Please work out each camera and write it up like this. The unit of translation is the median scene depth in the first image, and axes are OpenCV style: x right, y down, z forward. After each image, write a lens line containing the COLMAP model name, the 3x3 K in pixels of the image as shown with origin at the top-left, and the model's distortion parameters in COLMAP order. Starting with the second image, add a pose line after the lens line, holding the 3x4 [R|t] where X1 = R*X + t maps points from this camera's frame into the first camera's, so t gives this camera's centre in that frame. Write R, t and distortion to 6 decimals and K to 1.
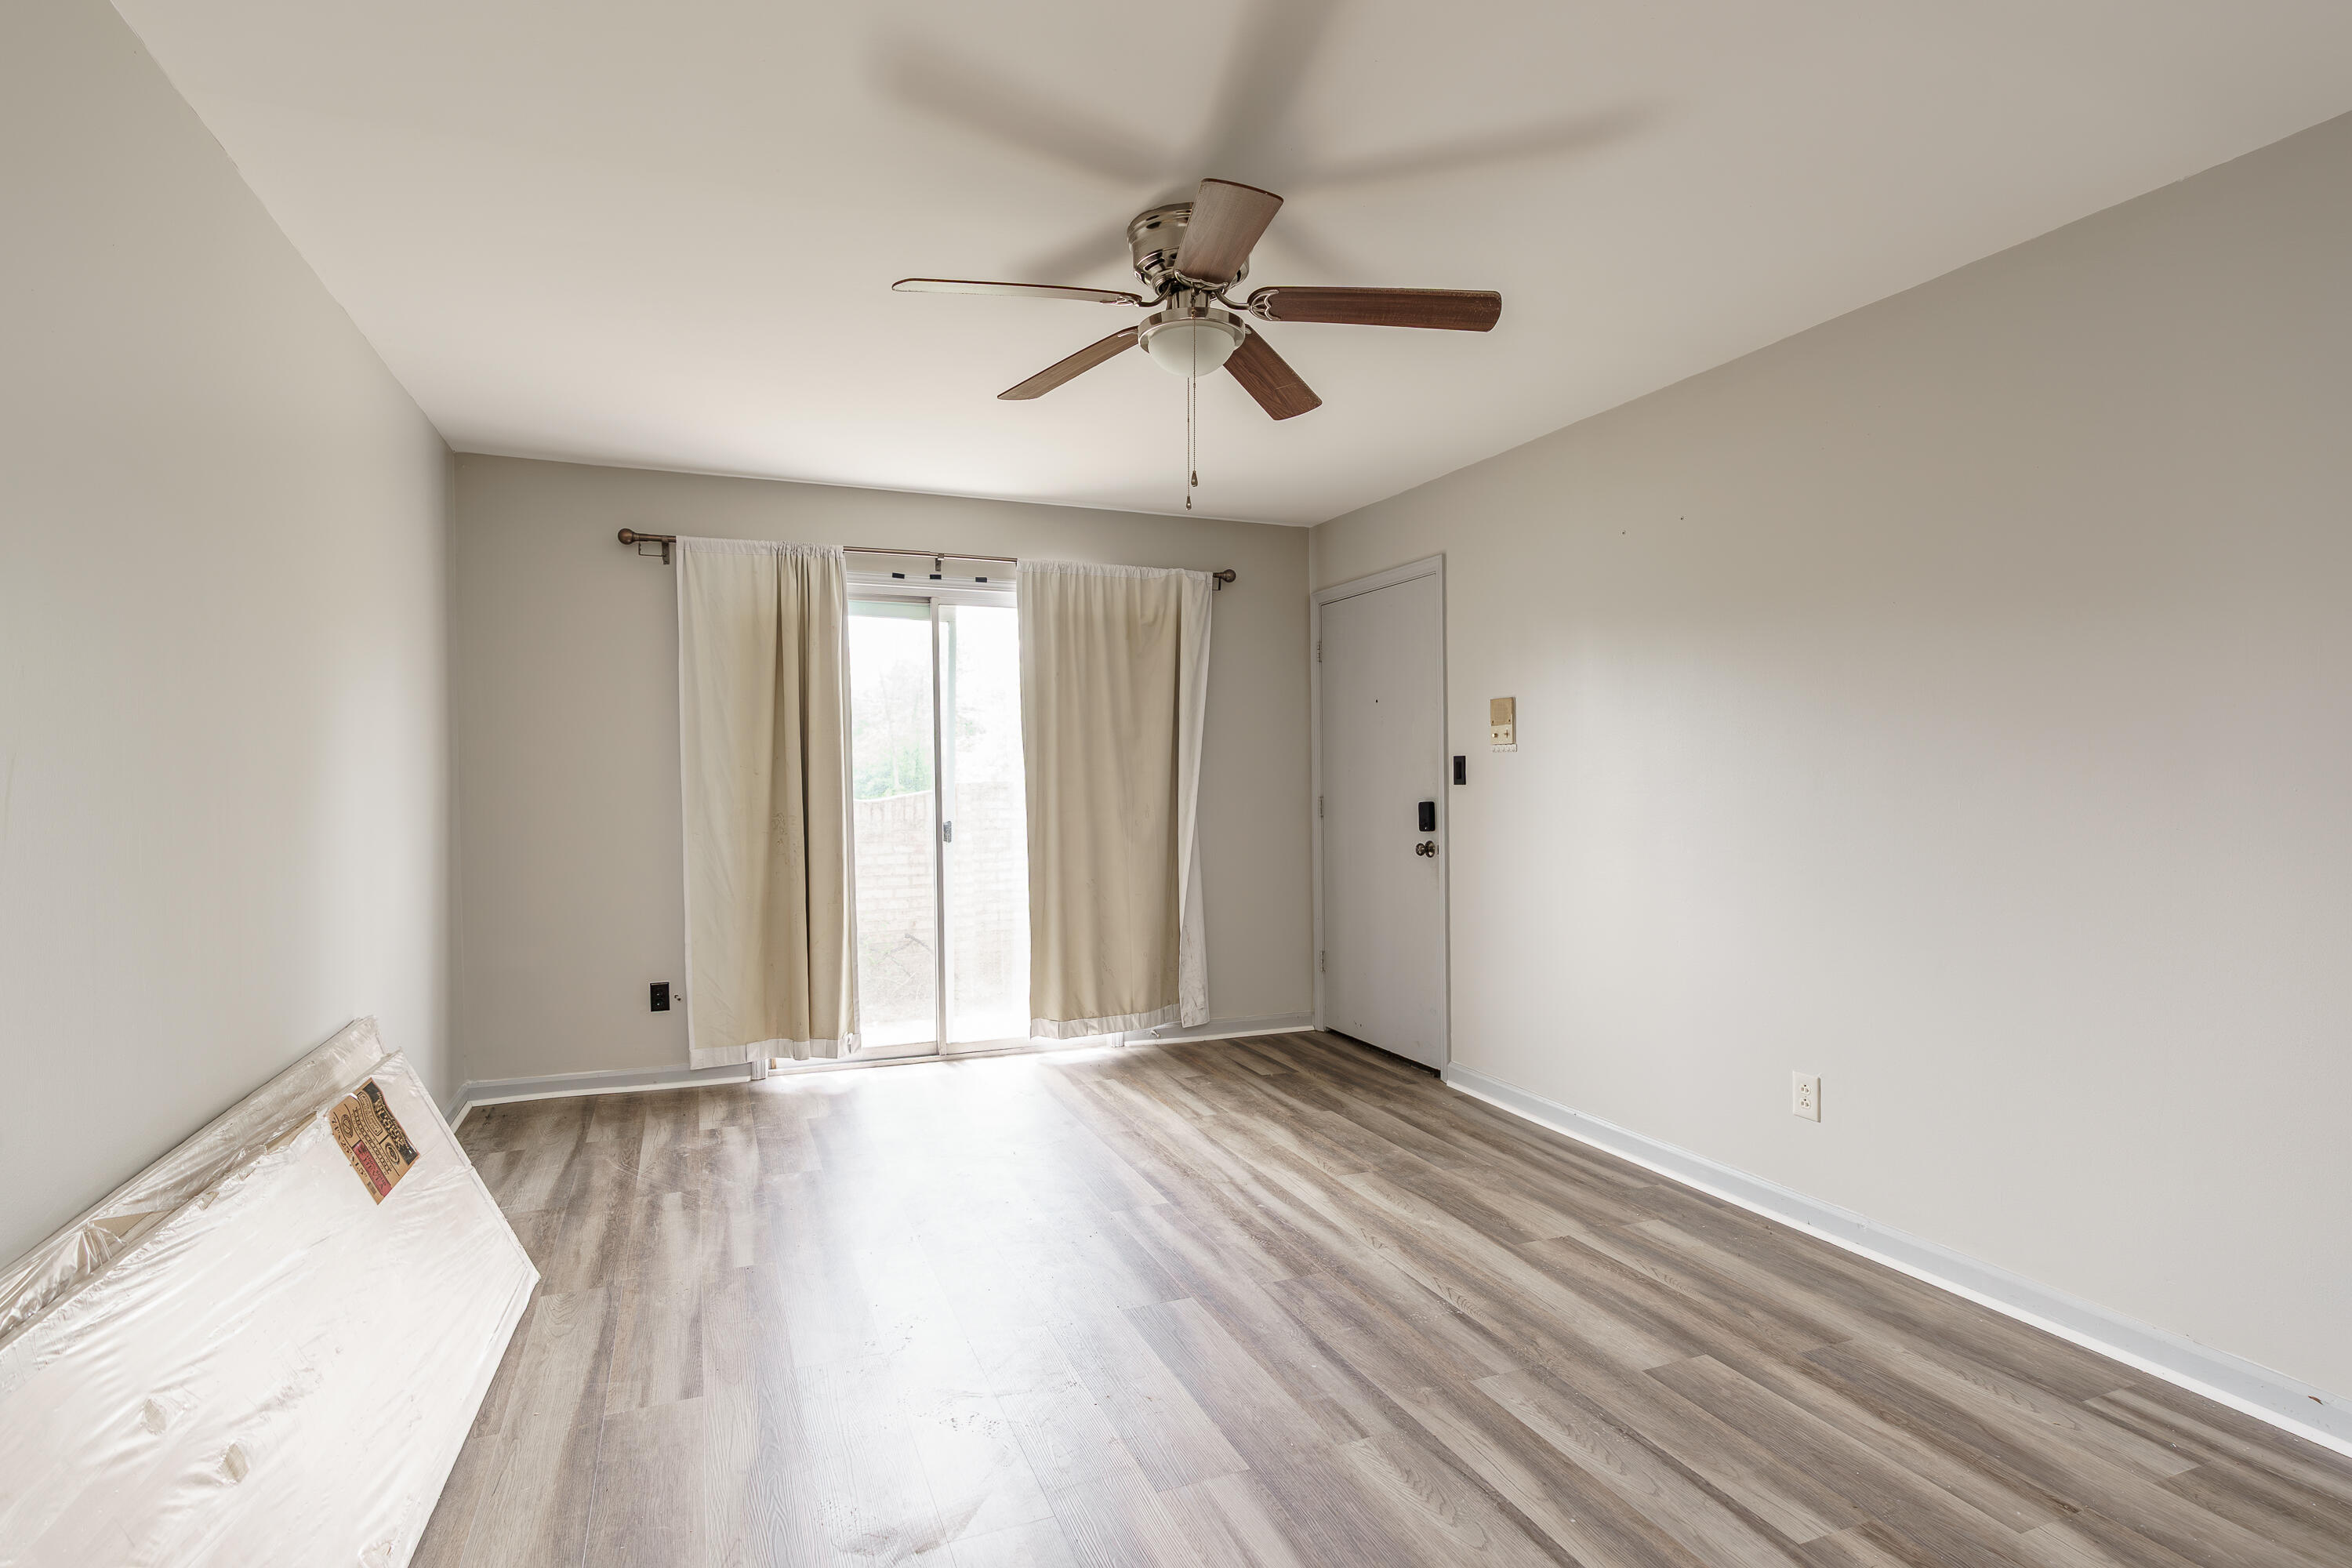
lens RADIAL K [[1117.2, 0, 1173.8], [0, 1117.2, 783.4], [0, 0, 1]] dist [-0.001420, -0.000111]
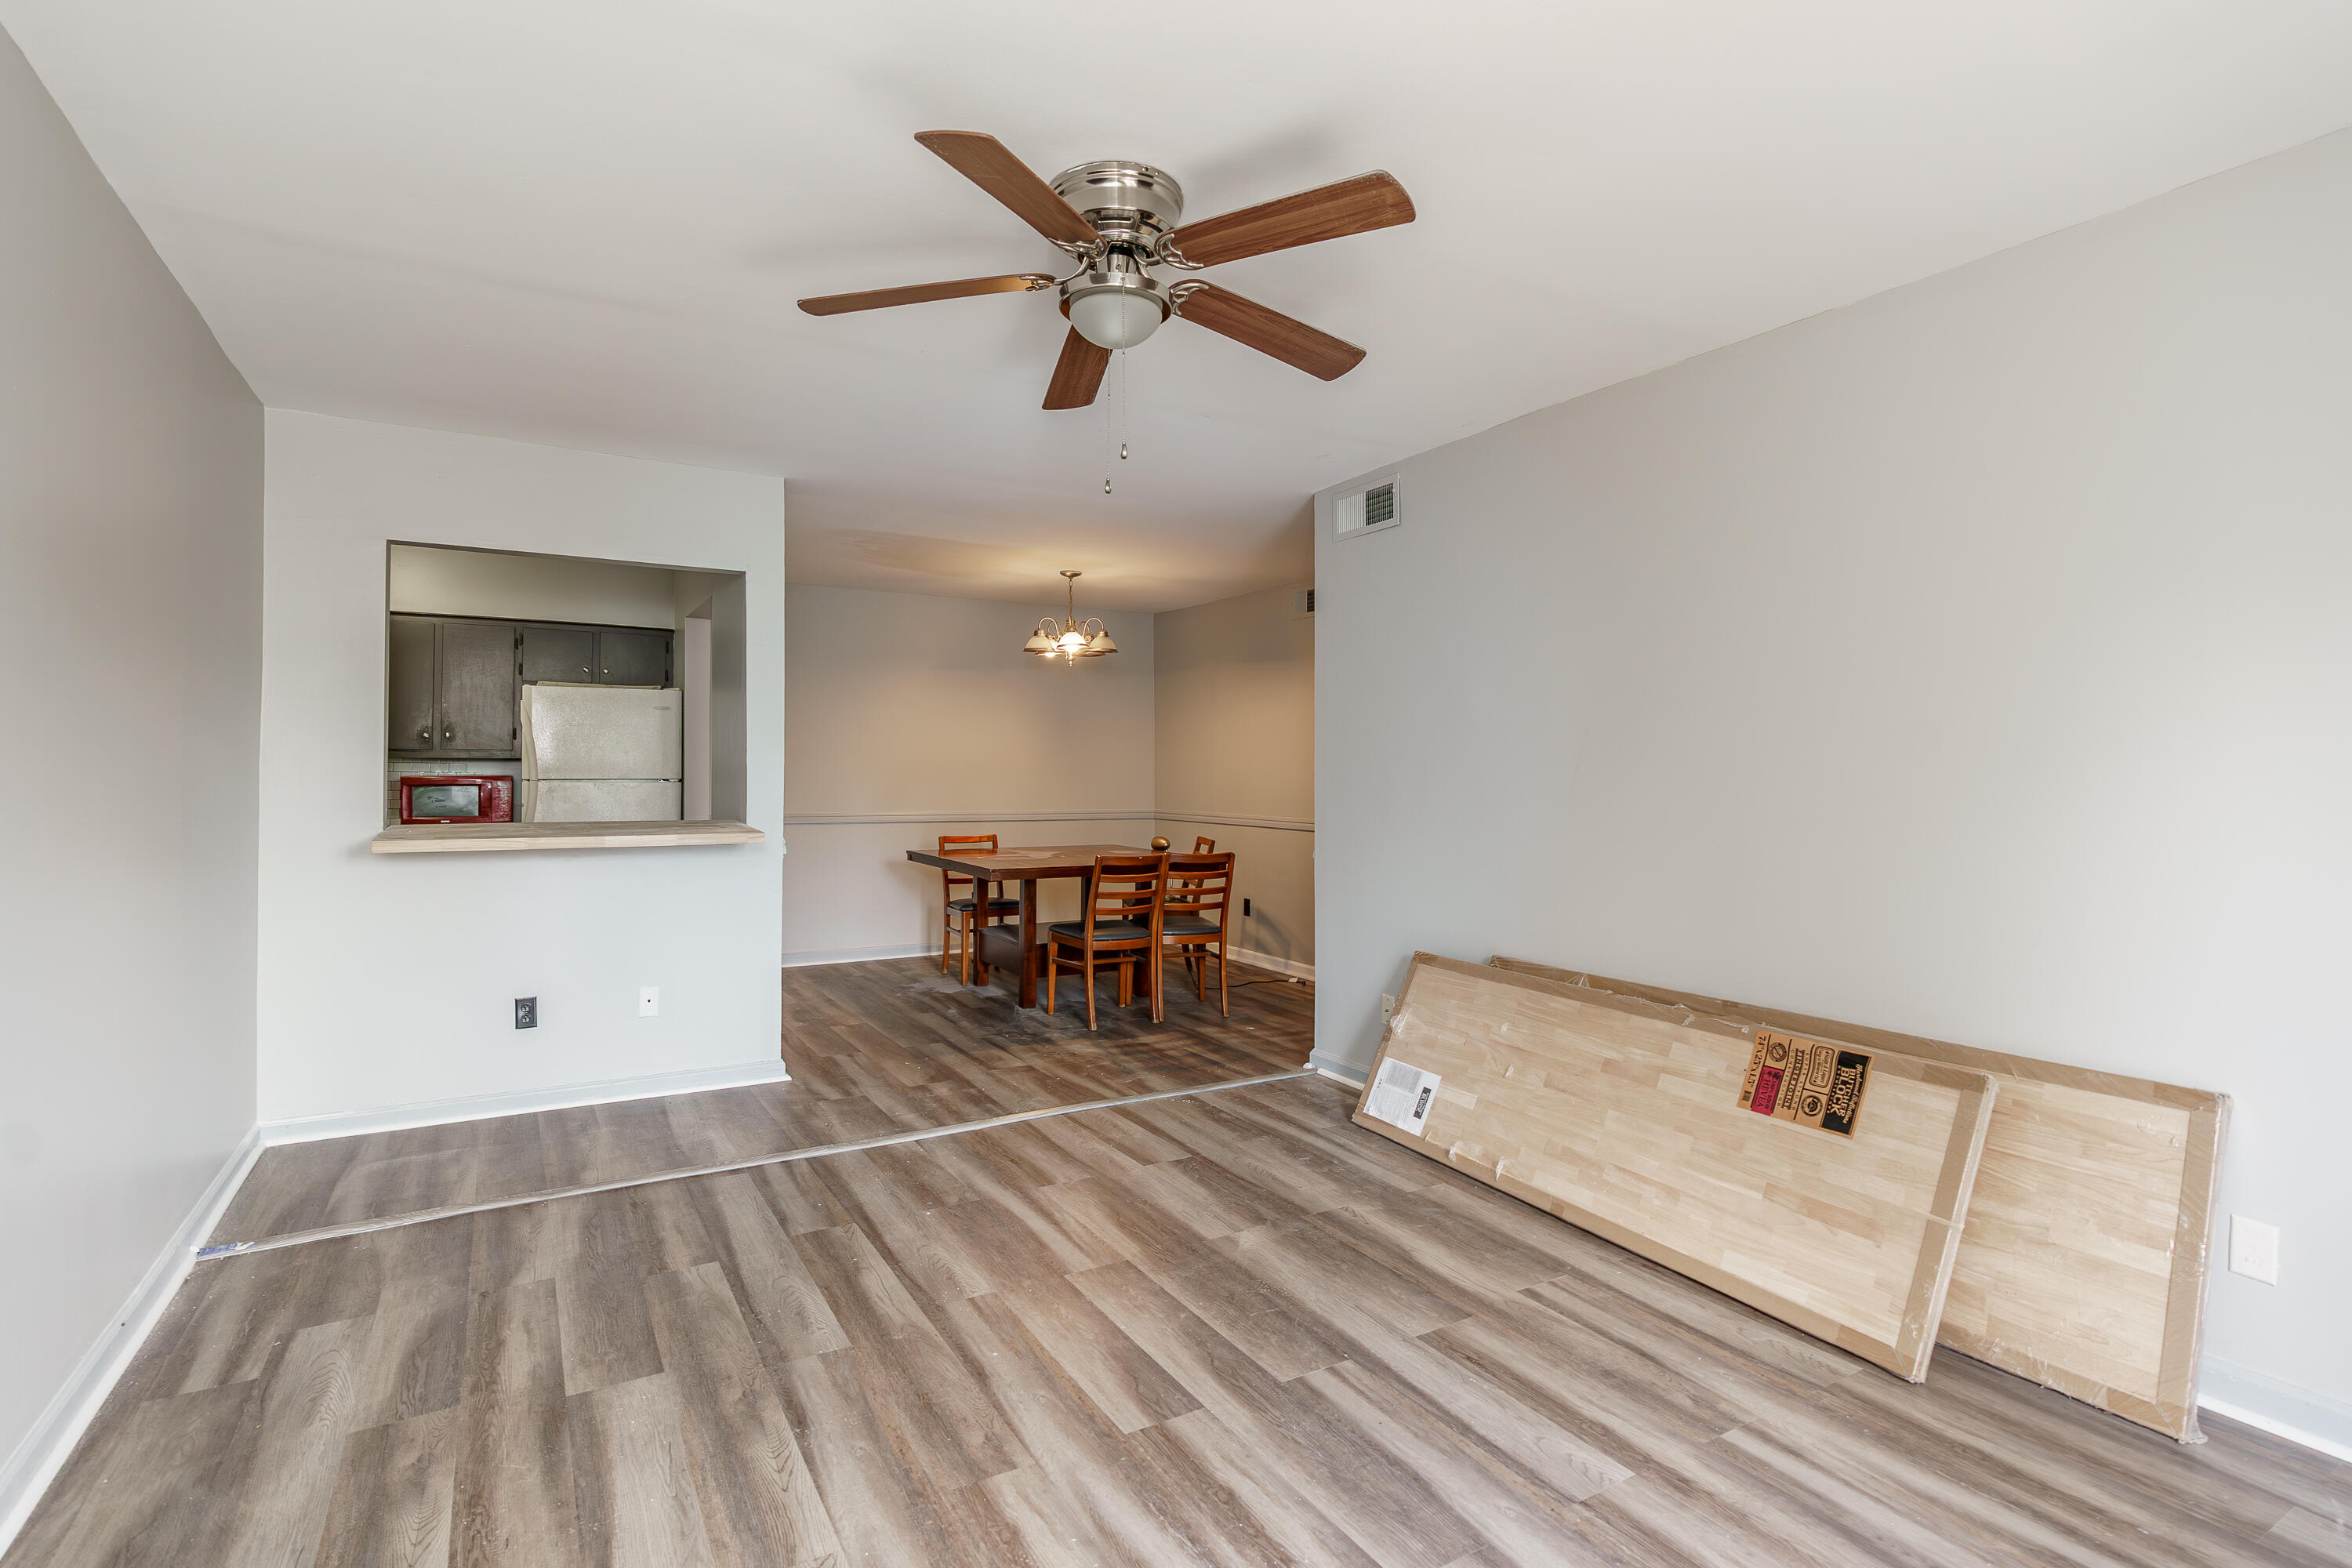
lens RADIAL K [[1117.2, 0, 1173.6], [0, 1117.2, 777.7], [0, 0, 1]] dist [-0.001420, -0.000111]
pose [[-0.991358, 0.001166, -0.131177, 0.096974], [-0.000380, 0.999931, 0.011762, -0.017749], [0.131182, 0.011711, -0.991289, 2.023600]]
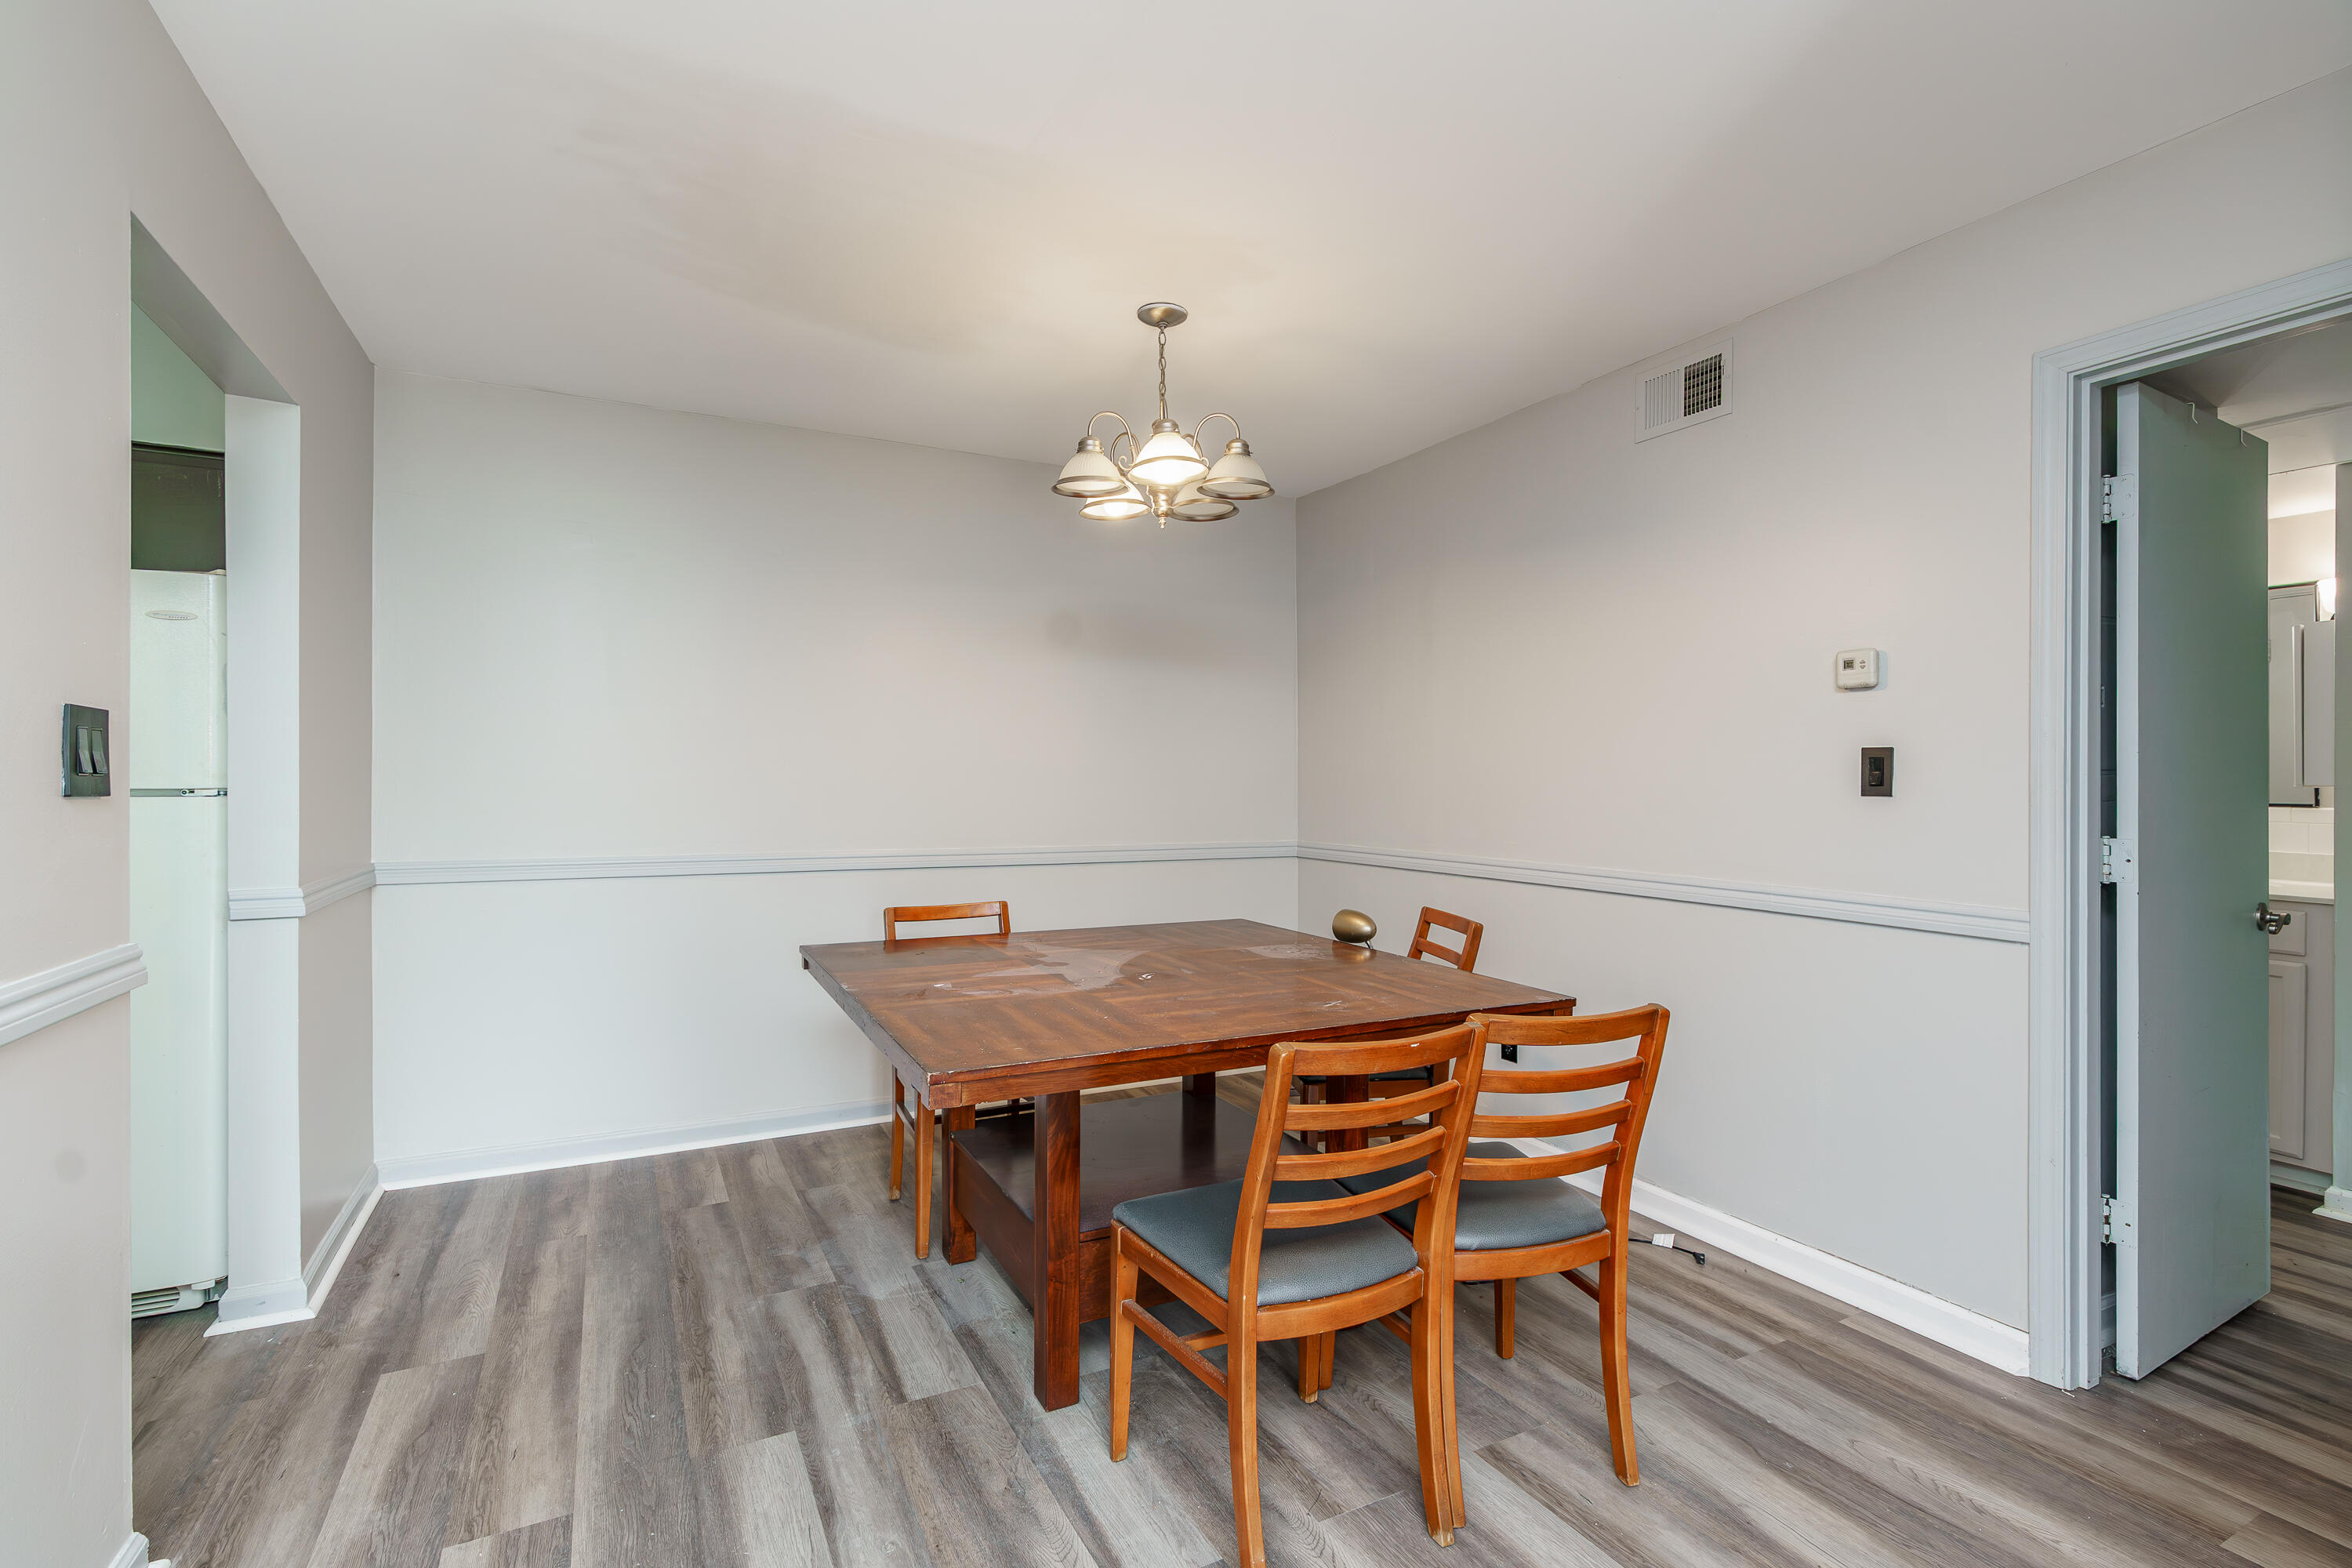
lens RADIAL K [[1117.2, 0, 1173.6], [0, 1117.2, 791.4], [0, 0, 1]] dist [-0.001420, -0.000111]
pose [[-0.996333, -0.001553, -0.085541, 0.095622], [-0.001626, 0.999998, 0.000783, -0.015524], [0.085540, 0.000919, -0.996334, 1.923057]]
